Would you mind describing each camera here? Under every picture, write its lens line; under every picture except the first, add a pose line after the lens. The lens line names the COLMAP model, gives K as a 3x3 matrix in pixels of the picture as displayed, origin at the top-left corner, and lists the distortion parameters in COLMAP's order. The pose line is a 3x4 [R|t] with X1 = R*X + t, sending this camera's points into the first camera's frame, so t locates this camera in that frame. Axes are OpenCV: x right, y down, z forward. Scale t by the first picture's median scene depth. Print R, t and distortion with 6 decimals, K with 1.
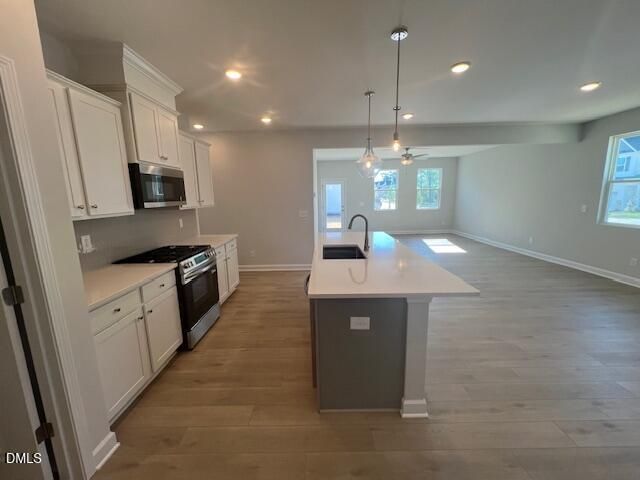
lens RADIAL K [[254.5, 0, 322.4], [0, 254.5, 240.6], [0, 0, 1]] dist [-0.001659, -0.000215]
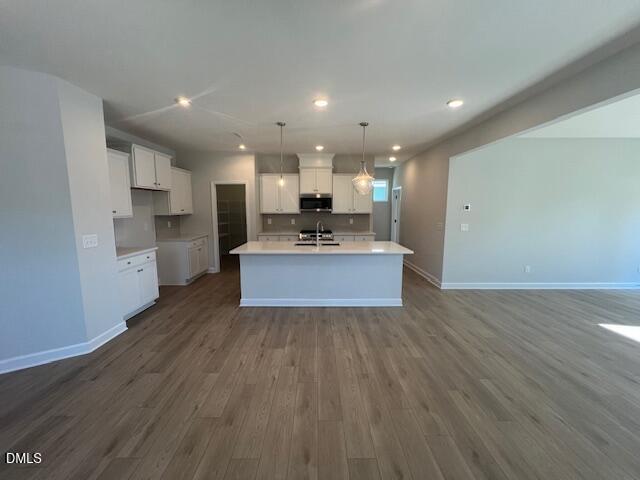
lens RADIAL K [[255.9, 0, 317.6], [0, 255.9, 238.9], [0, 0, 1]] dist [0.000382, 0.000142]
pose [[0.008711, 0.142668, -0.989732, 1.496423], [-0.172833, 0.975089, 0.139036, -0.189764], [0.984913, 0.169847, 0.033152, 0.868795]]
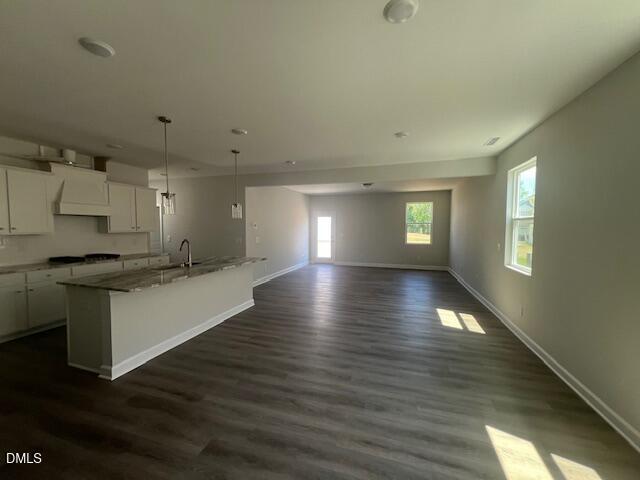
lens RADIAL K [[255.9, 0, 317.6], [0, 255.9, 238.9], [0, 0, 1]] dist [0.000382, 0.000142]
pose [[0.952620, 0.040174, -0.301499, 1.099911], [-0.077487, 0.990588, -0.112834, -0.009706], [0.294128, 0.130850, 0.946767, -0.069214]]
